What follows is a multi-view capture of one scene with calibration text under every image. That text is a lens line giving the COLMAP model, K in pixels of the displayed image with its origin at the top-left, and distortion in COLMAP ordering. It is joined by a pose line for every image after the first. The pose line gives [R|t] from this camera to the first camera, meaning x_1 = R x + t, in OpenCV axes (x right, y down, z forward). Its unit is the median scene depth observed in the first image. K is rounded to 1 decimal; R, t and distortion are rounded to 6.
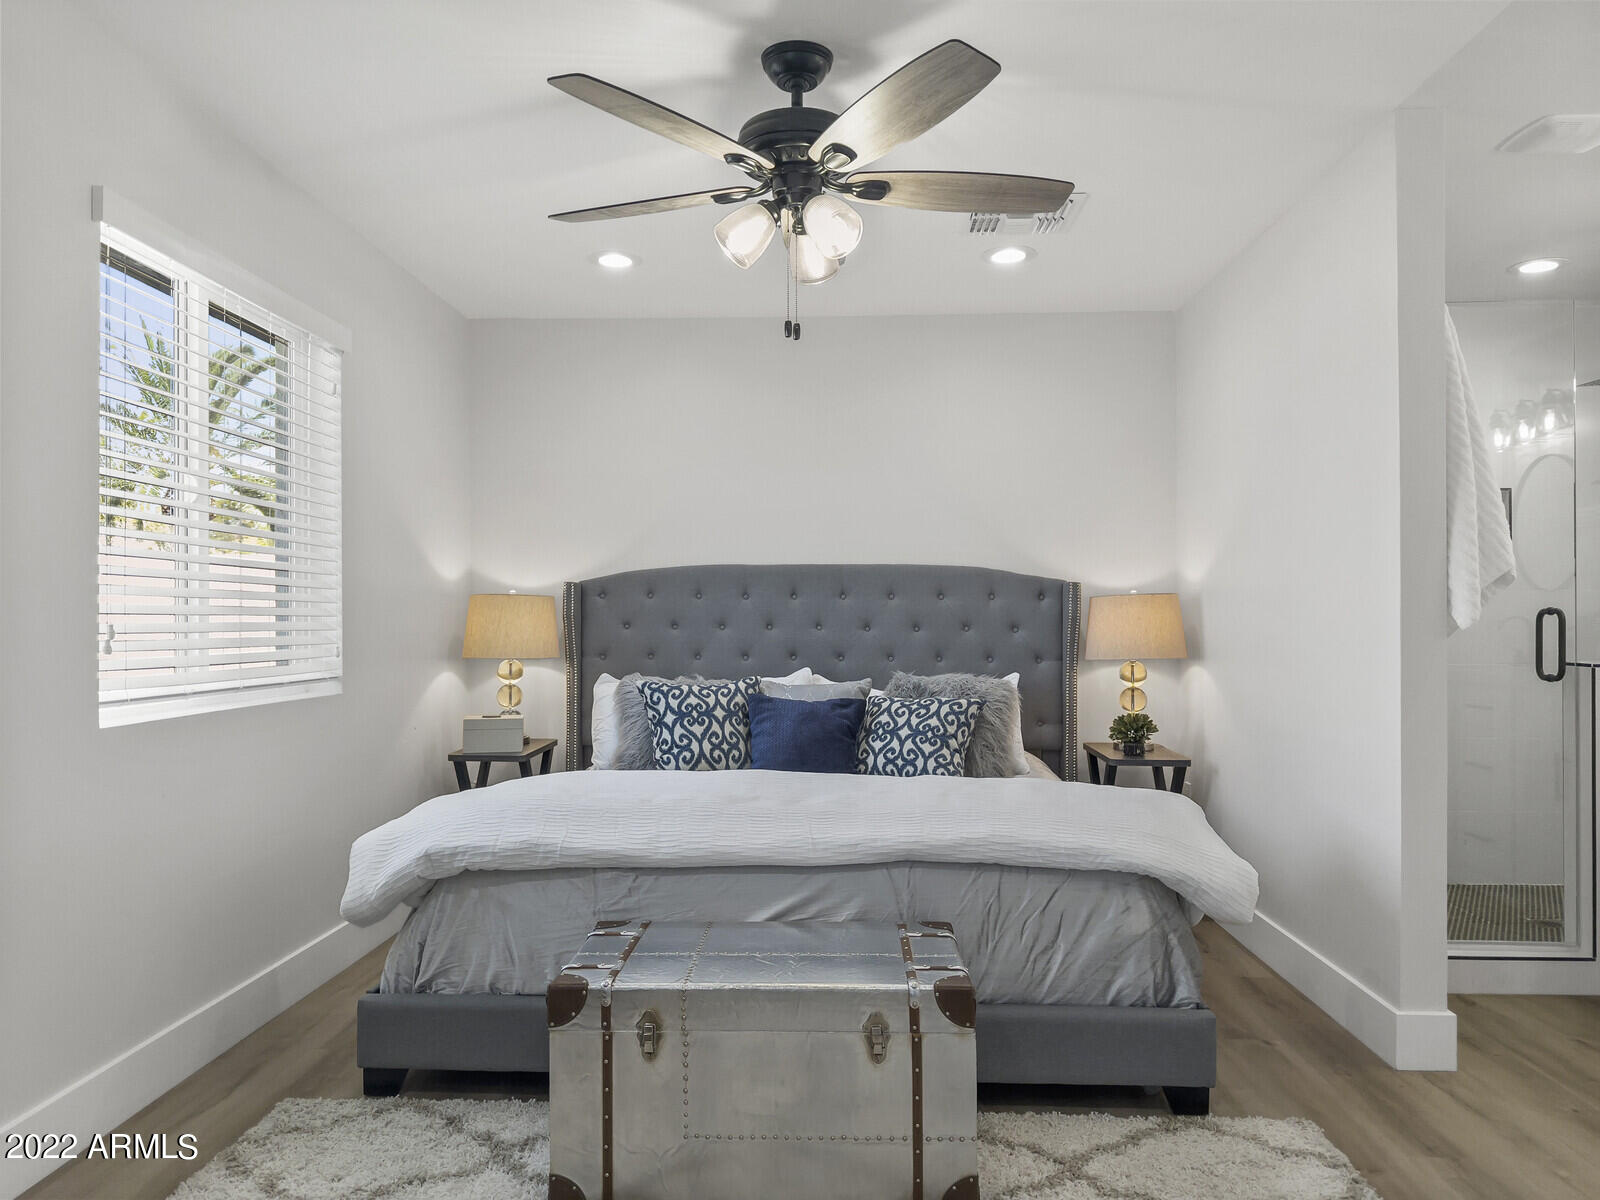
lens RADIAL K [[1134.9, 0, 798.9], [0, 1134.9, 607.7], [0, 0, 1]] dist [0.073381, -0.095832]
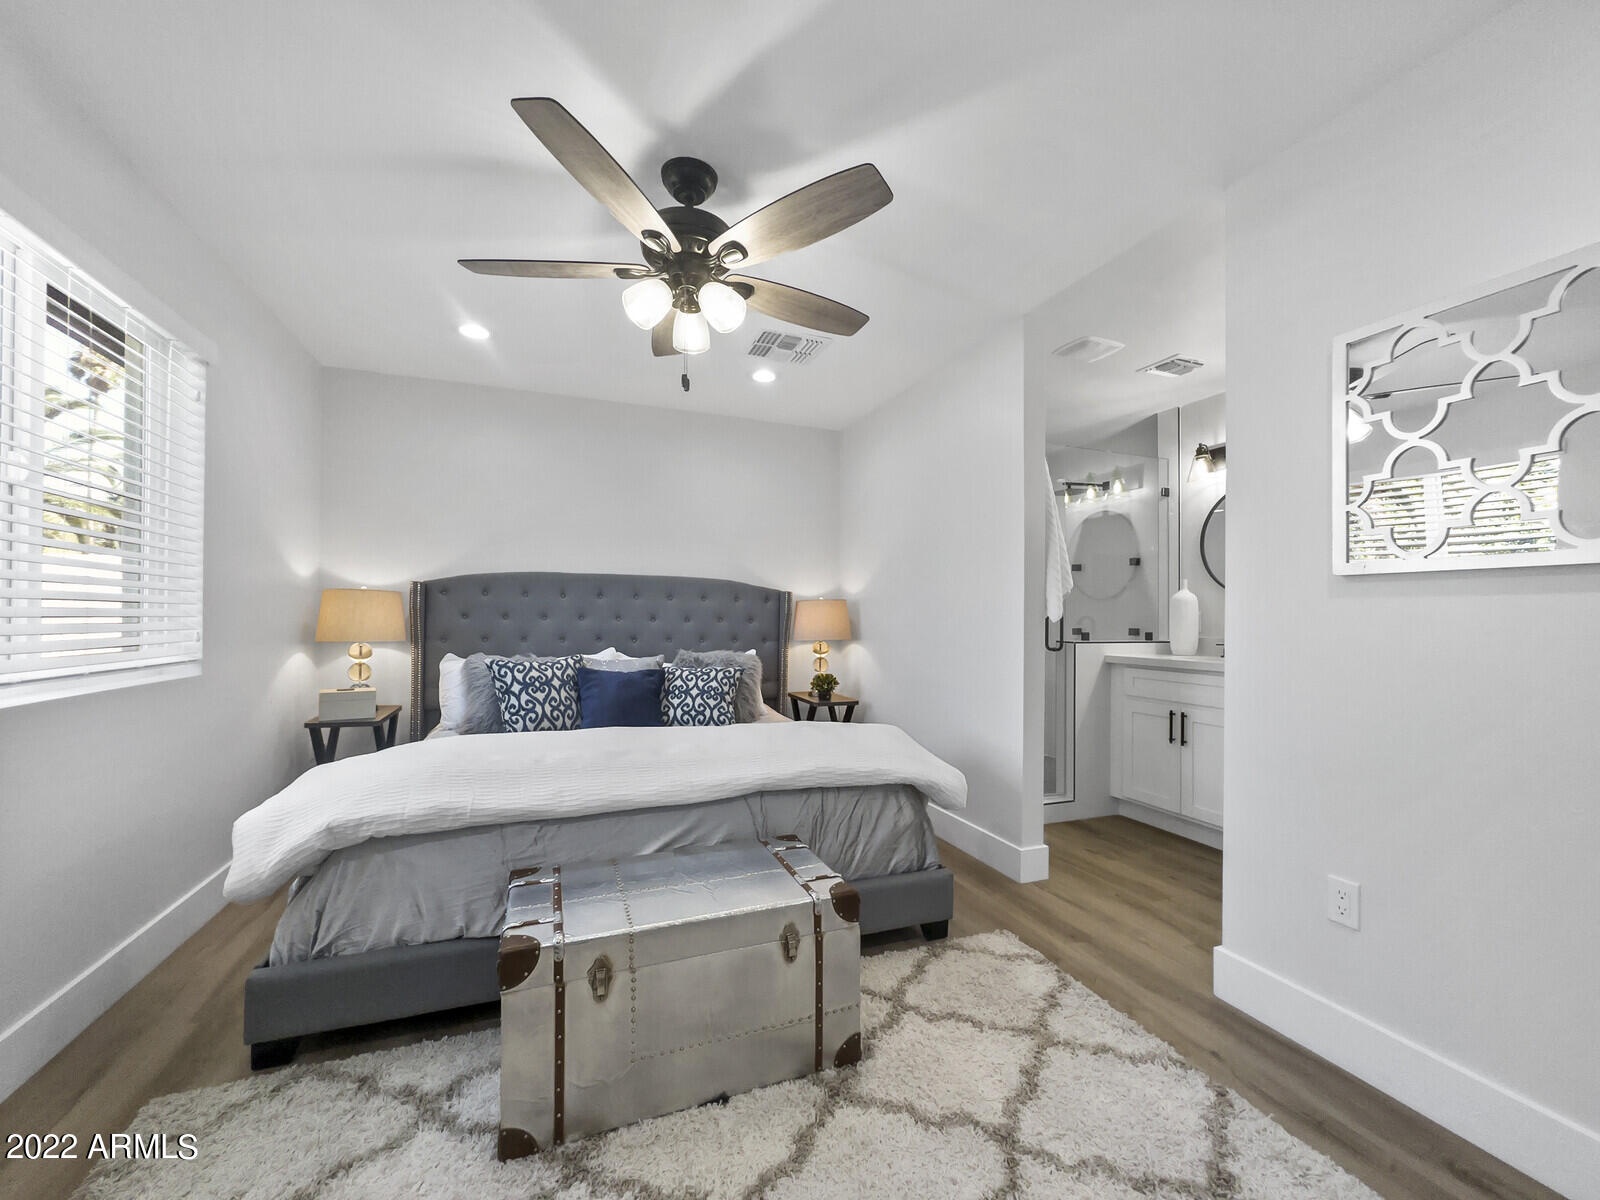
lens RADIAL K [[646.3, 0, 804.5], [0, 646.3, 610.6], [0, 0, 1]] dist [-0.003476, 0.001907]
pose [[0.913371, 0.014943, 0.406853, -0.166067], [-0.014630, 0.999885, -0.003880, 0.010054], [-0.406864, -0.002408, 0.913485, 0.273110]]
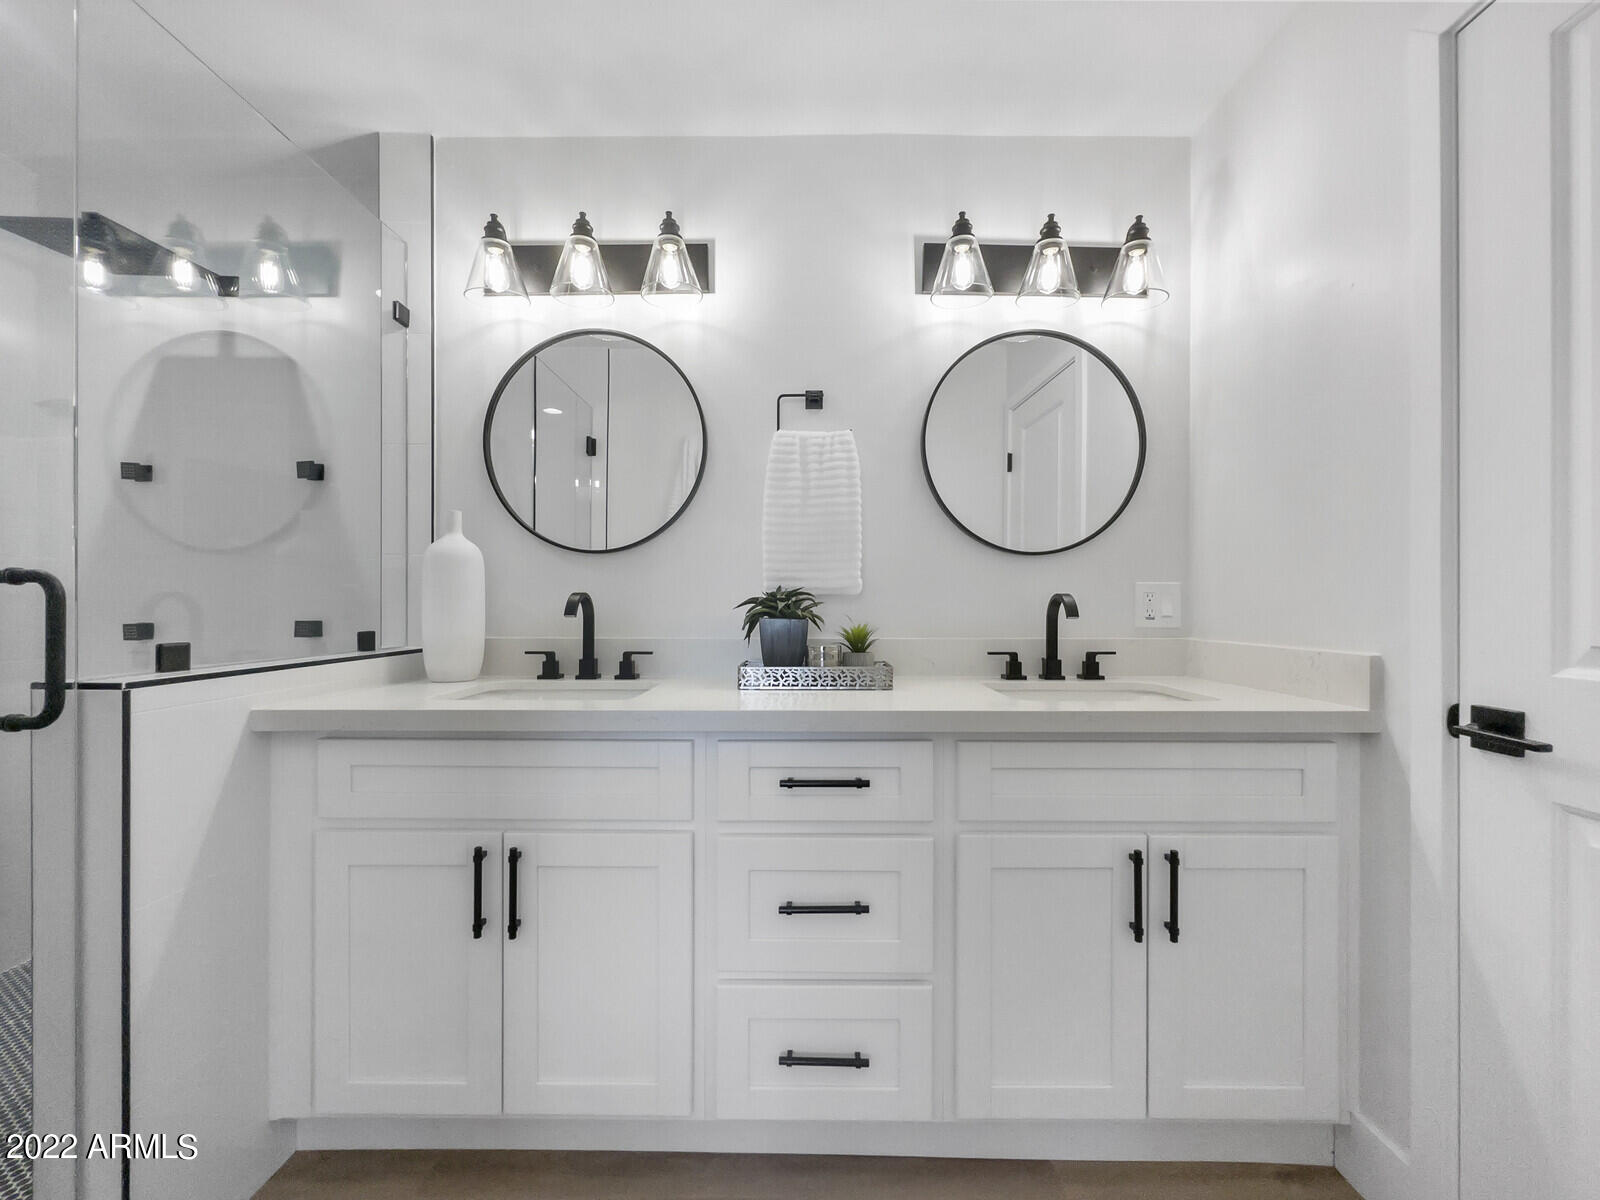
lens RADIAL K [[646.3, 0, 799.4], [0, 646.3, 601.7], [0, 0, 1]] dist [-0.003476, 0.001907]
pose [[-0.047158, 0.009735, 0.998840, 0.474435], [-0.007132, 0.999924, -0.010082, 0.016537], [-0.998862, -0.007600, -0.047085, 0.874743]]
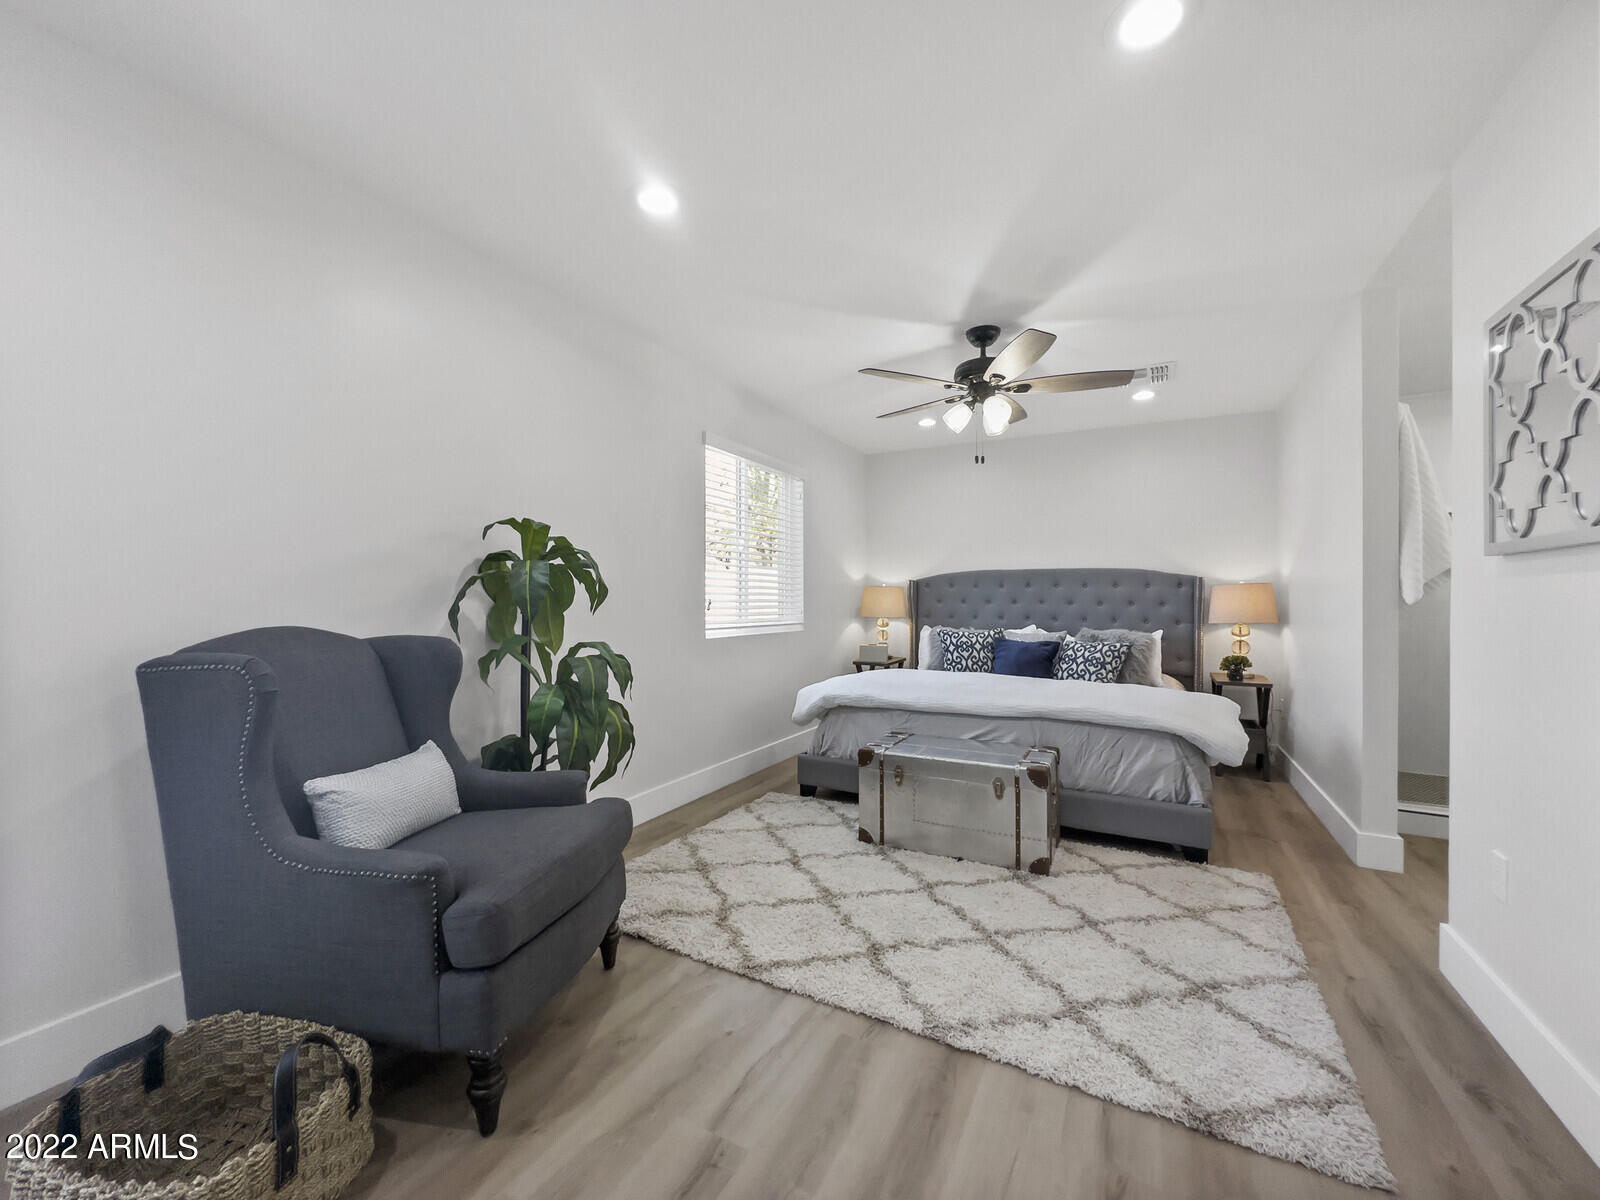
lens RADIAL K [[646.3, 0, 798.3], [0, 646.3, 600.0], [0, 0, 1]] dist [-0.003476, 0.001907]
pose [[0.900636, 0.003508, -0.434560, 0.200232], [0.000210, 0.999964, 0.008507, 0.004630], [0.434574, -0.007753, 0.900603, -0.211440]]
